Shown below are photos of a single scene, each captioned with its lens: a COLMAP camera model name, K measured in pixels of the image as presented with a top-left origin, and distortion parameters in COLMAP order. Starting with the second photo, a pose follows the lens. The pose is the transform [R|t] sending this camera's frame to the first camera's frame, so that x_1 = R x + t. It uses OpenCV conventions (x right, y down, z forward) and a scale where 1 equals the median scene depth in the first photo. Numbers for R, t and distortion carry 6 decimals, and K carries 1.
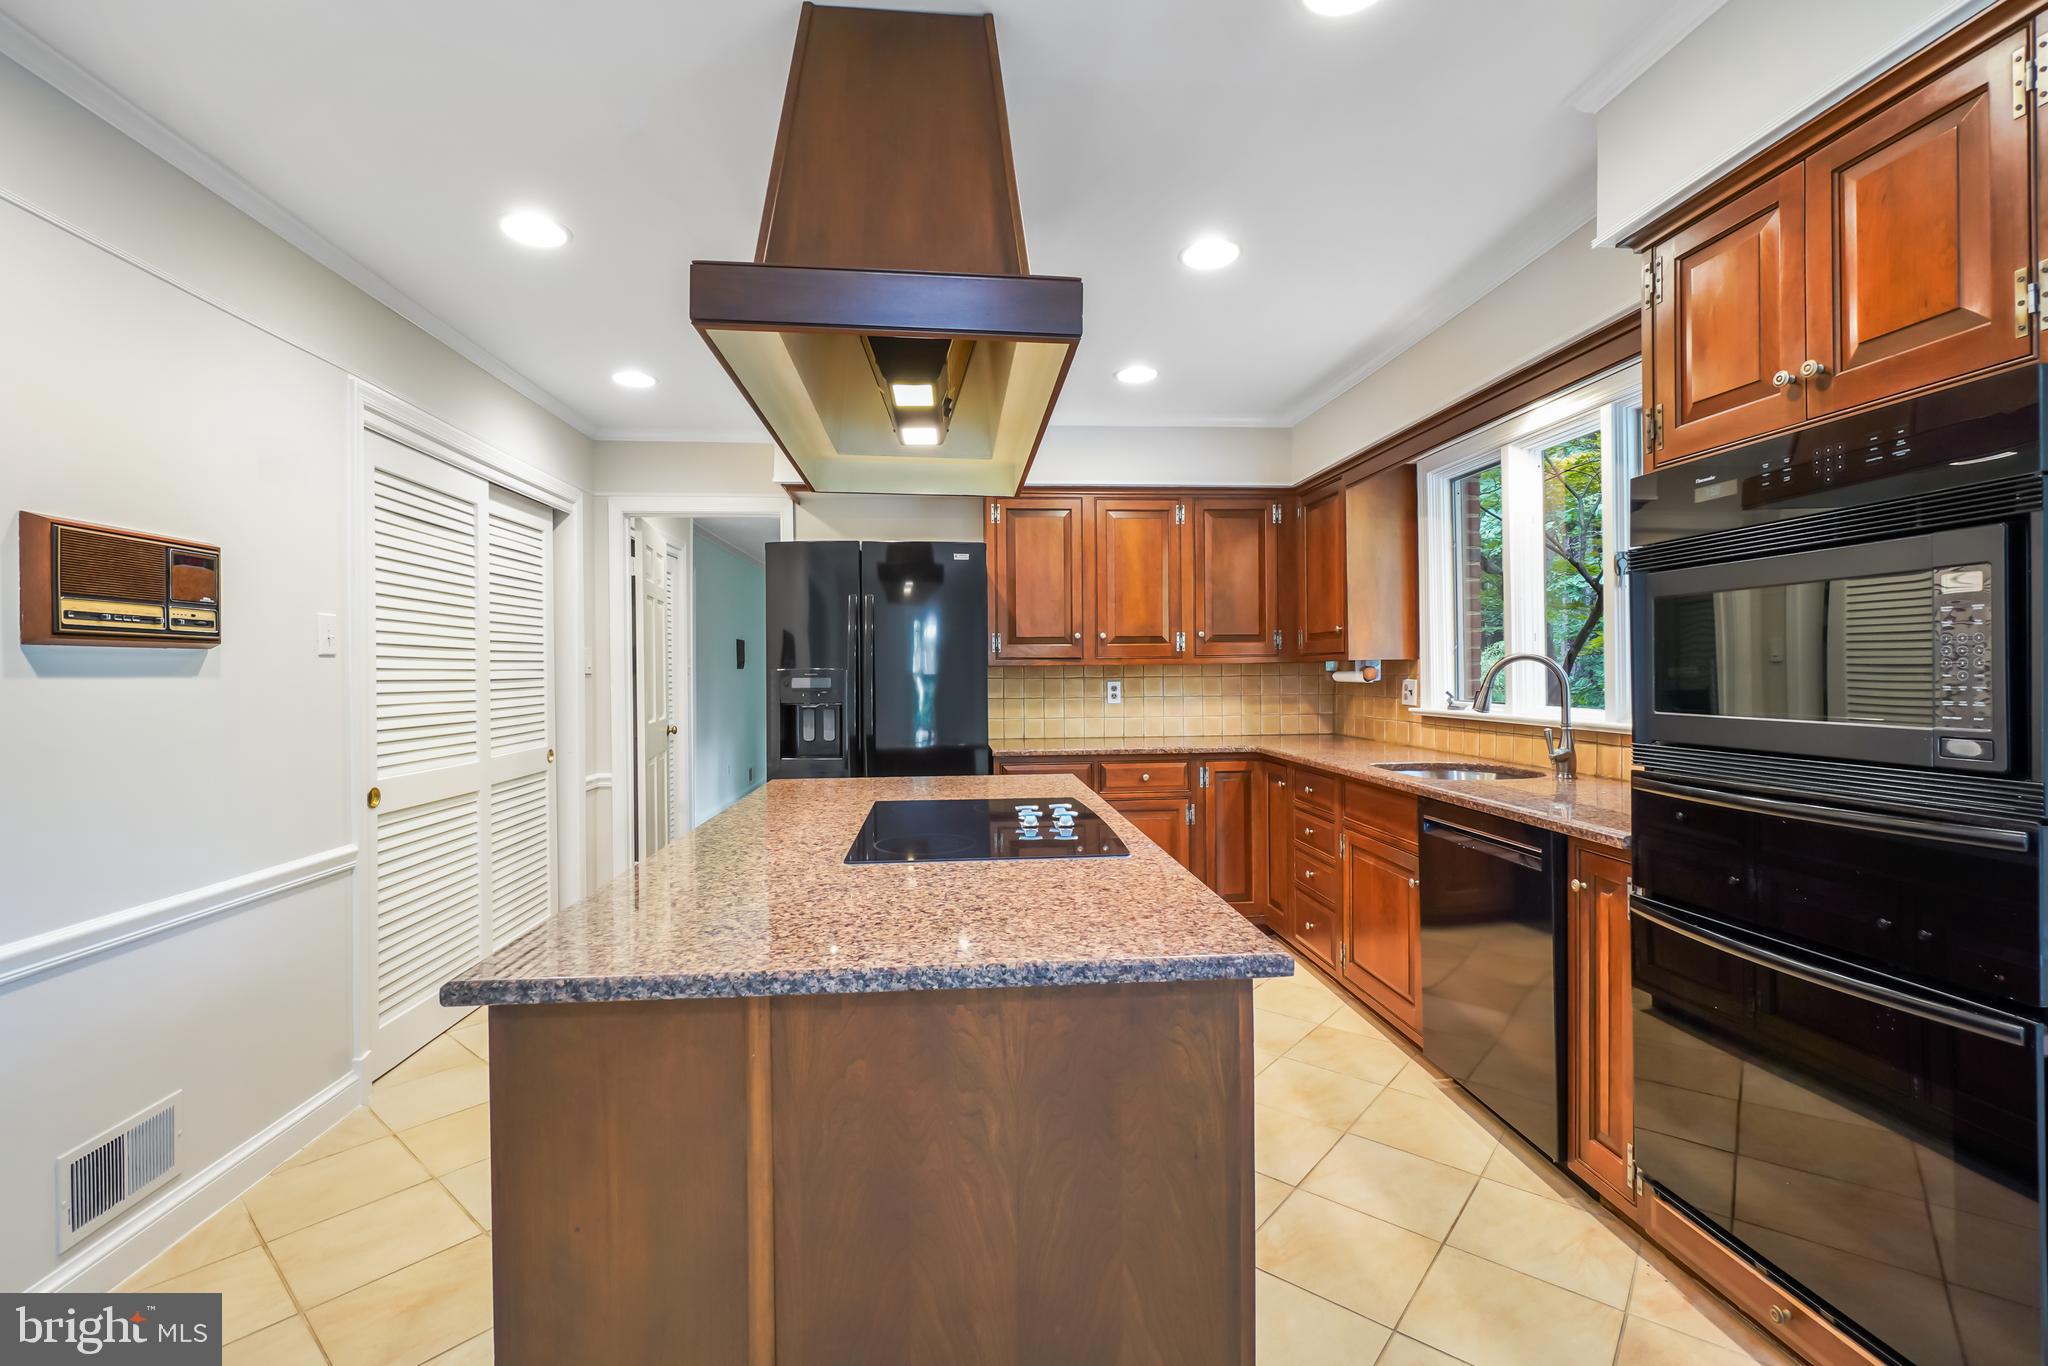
lens RADIAL K [[894.3, 0, 1020.3], [0, 894.3, 675.8], [0, 0, 1]] dist [-0.003217, -0.000491]
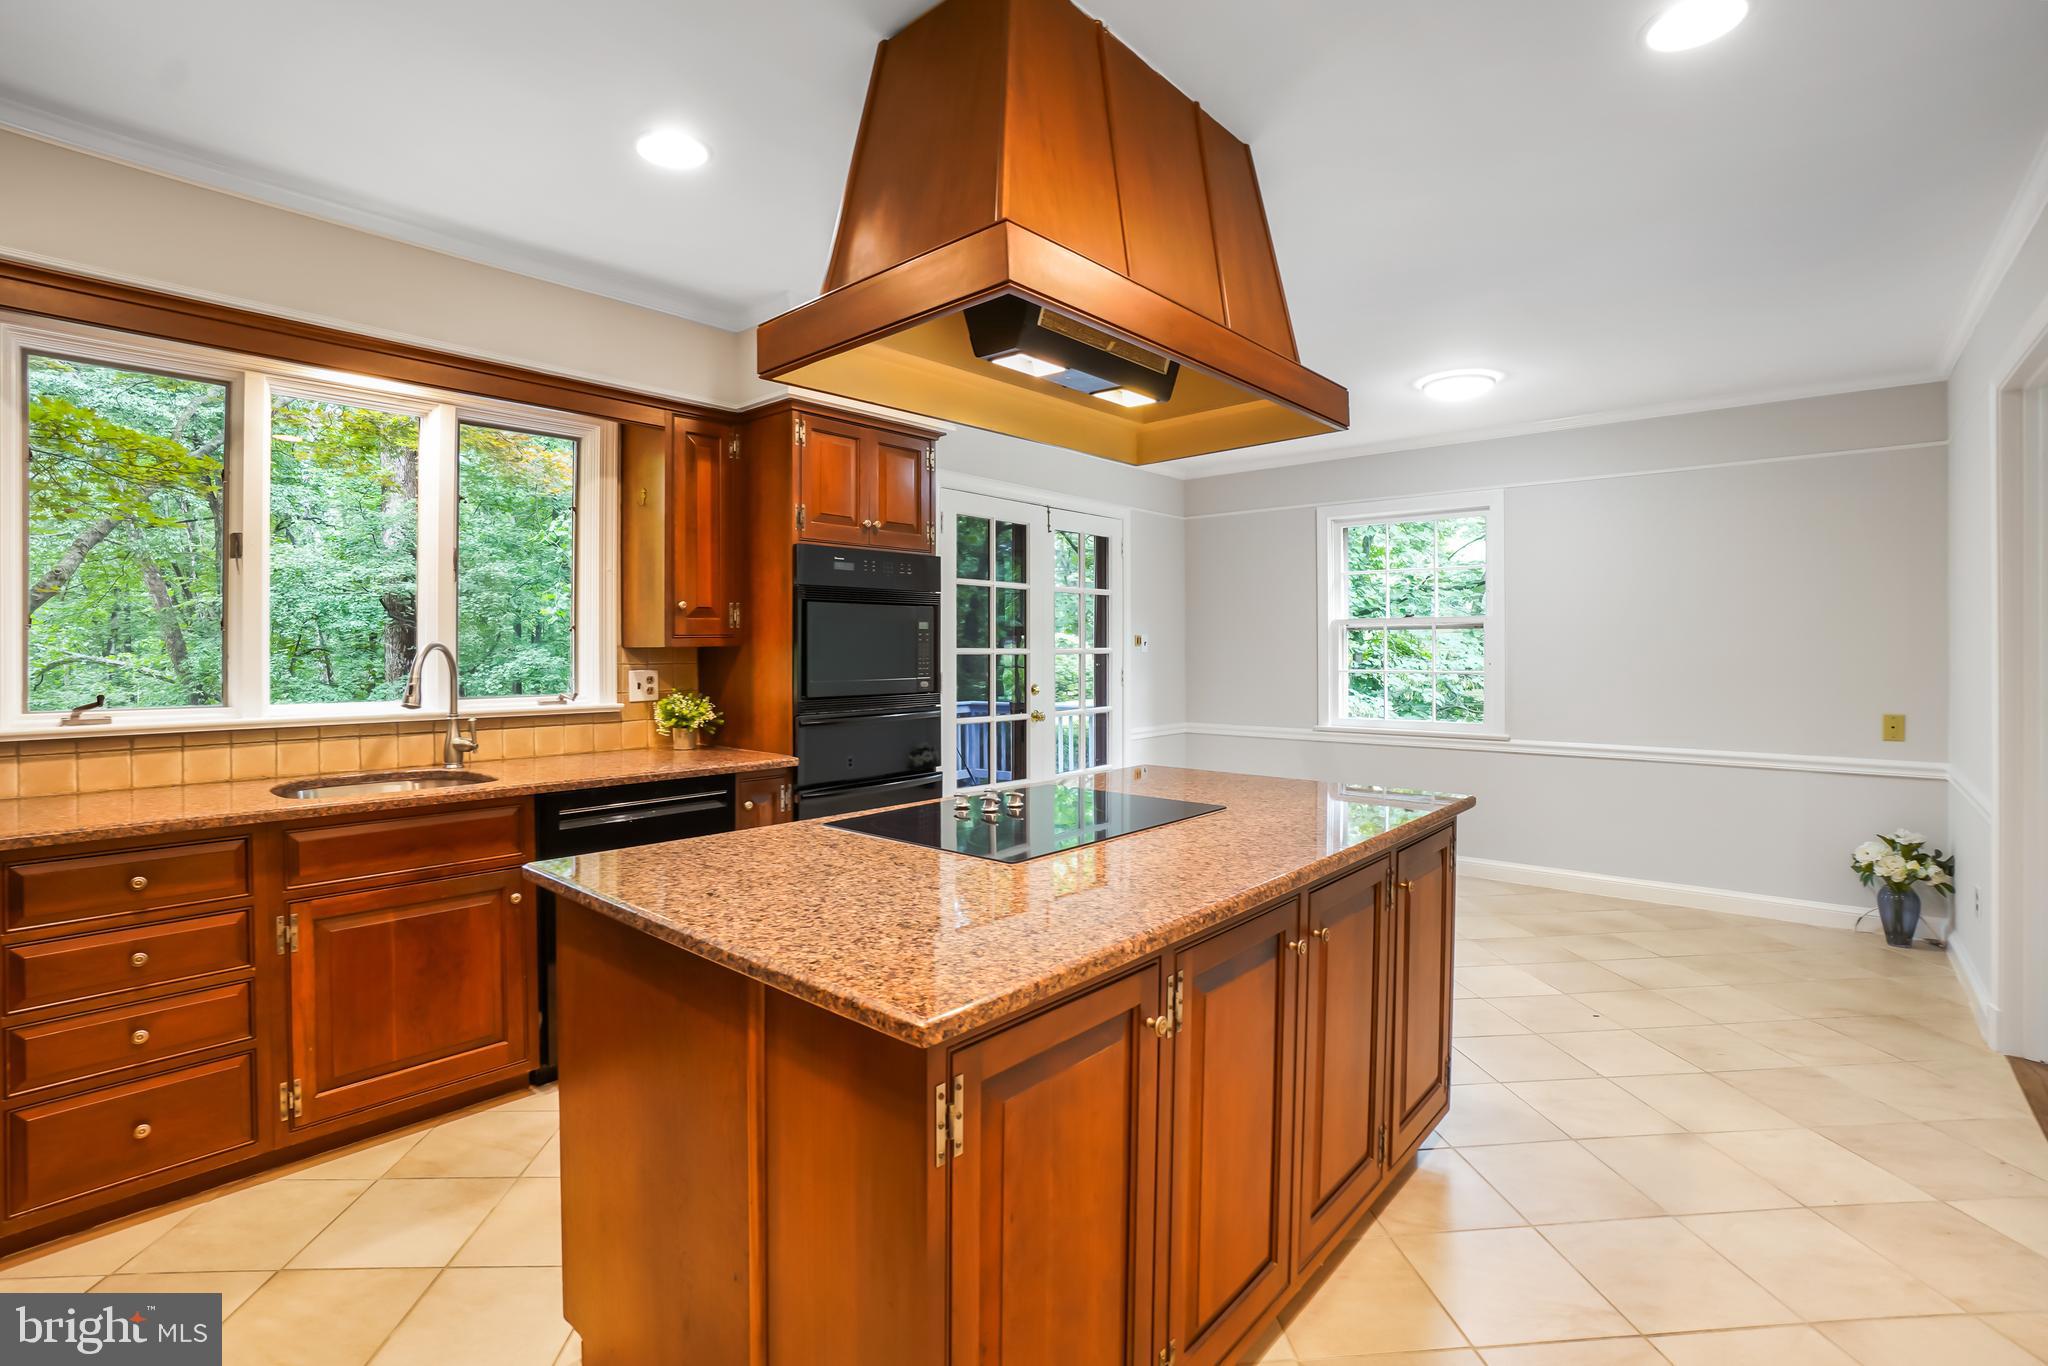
lens RADIAL K [[909.0, 0, 1022.8], [0, 909.0, 673.1], [0, 0, 1]] dist [-0.001338, -0.000315]
pose [[-0.692723, -0.013363, 0.721080, -0.469382], [0.007090, 0.999654, 0.025336, -0.009605], [-0.721169, 0.022663, -0.692388, 1.056827]]
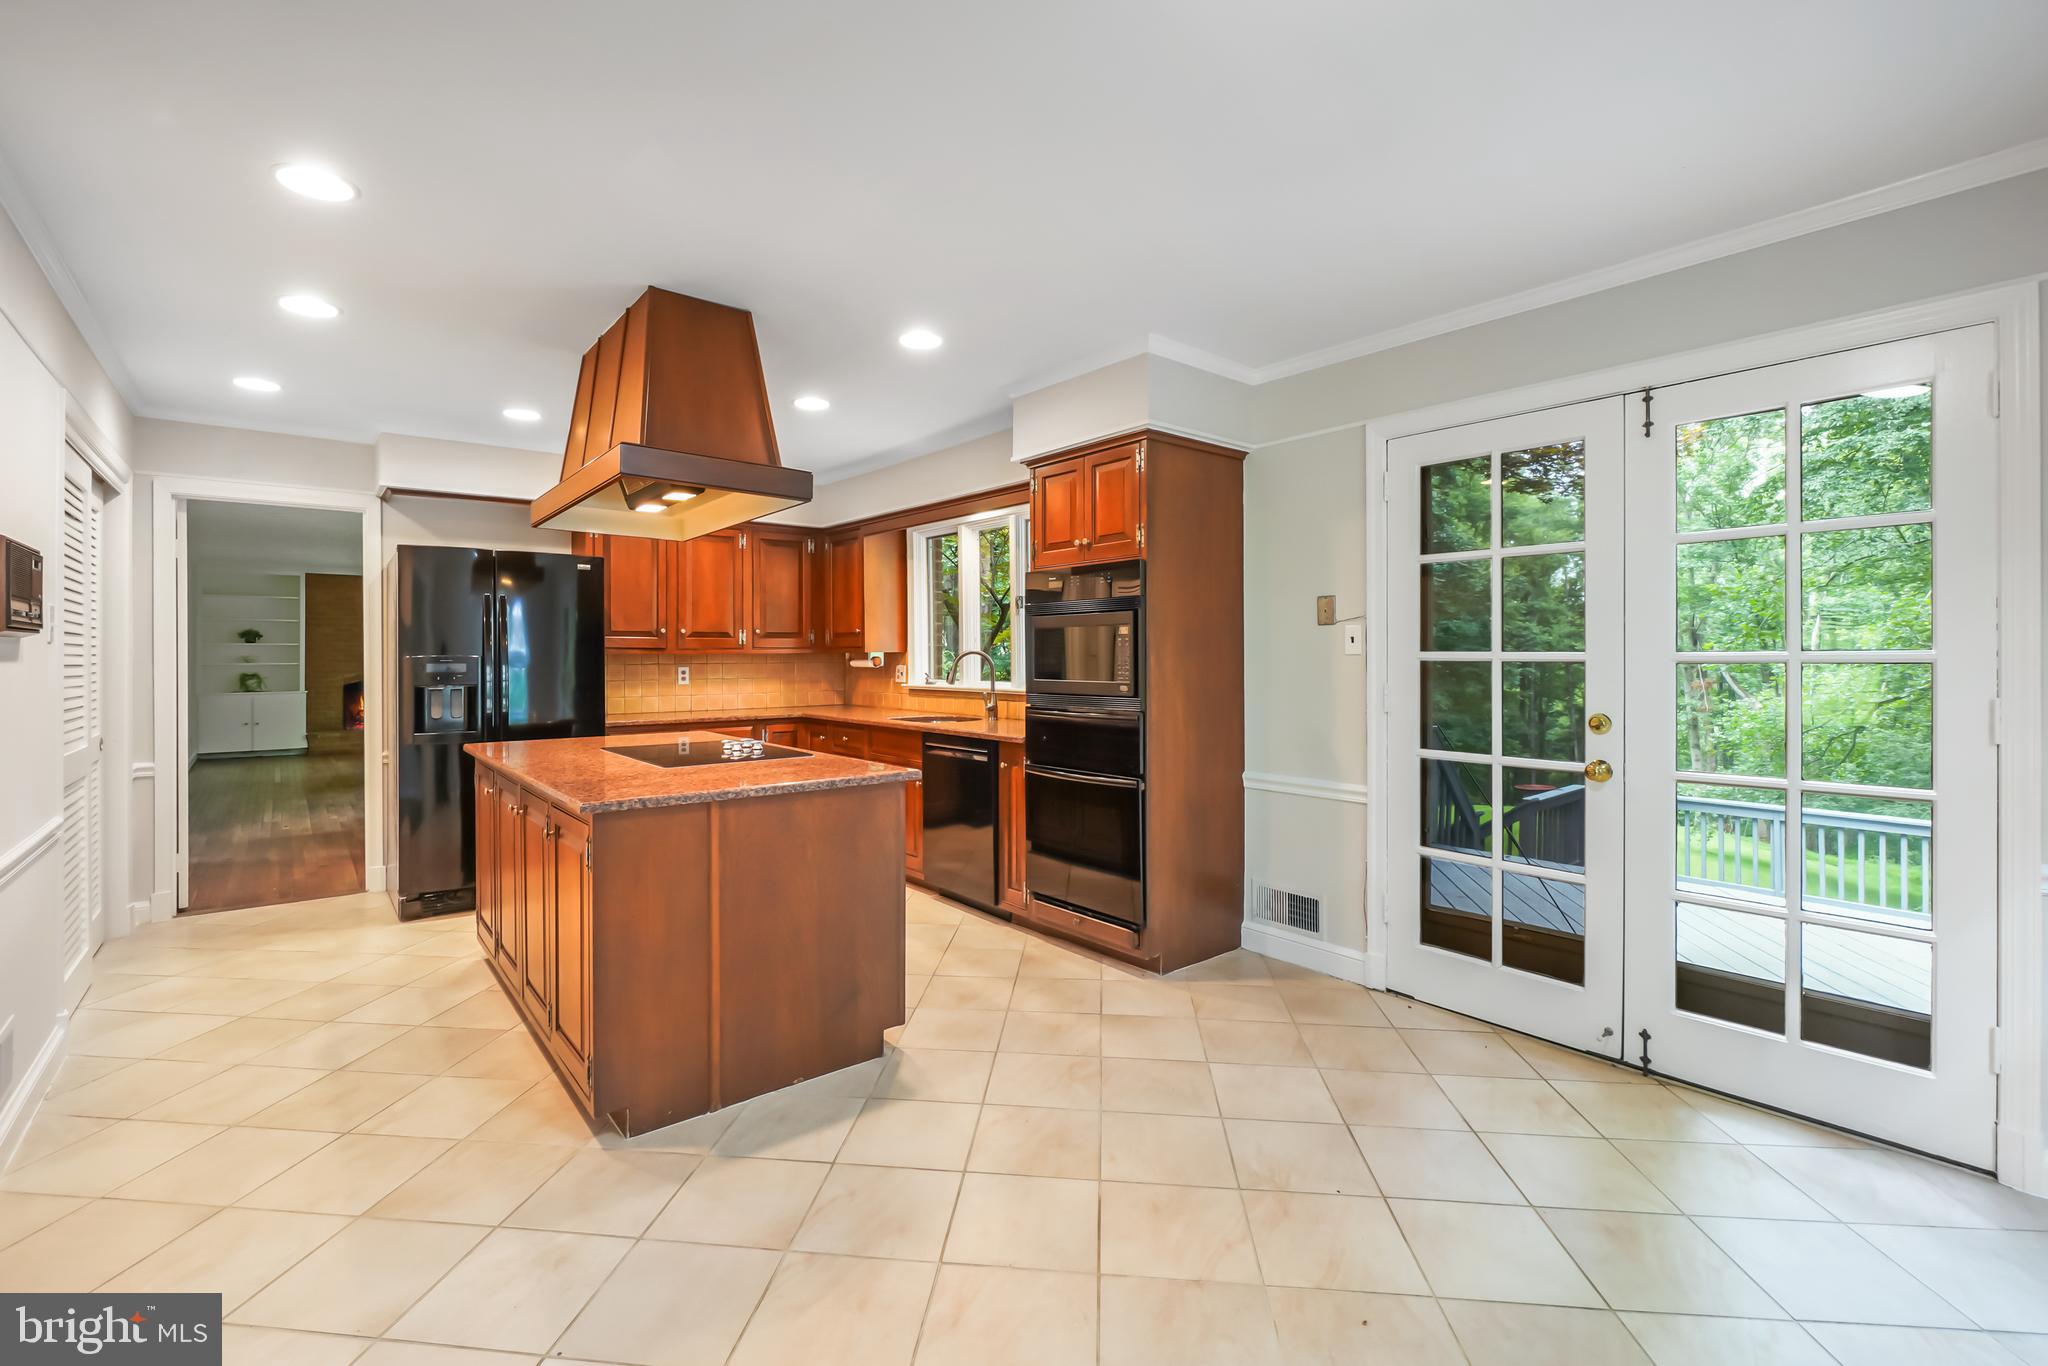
lens RADIAL K [[905.4, 0, 1025.3], [0, 905.4, 657.1], [0, 0, 1]] dist [-0.000532, 0.000022]
pose [[0.818739, 0.005853, 0.574136, -0.321378], [-0.002218, 0.999973, -0.007032, 0.000288], [-0.574162, 0.004485, 0.818730, -0.444733]]
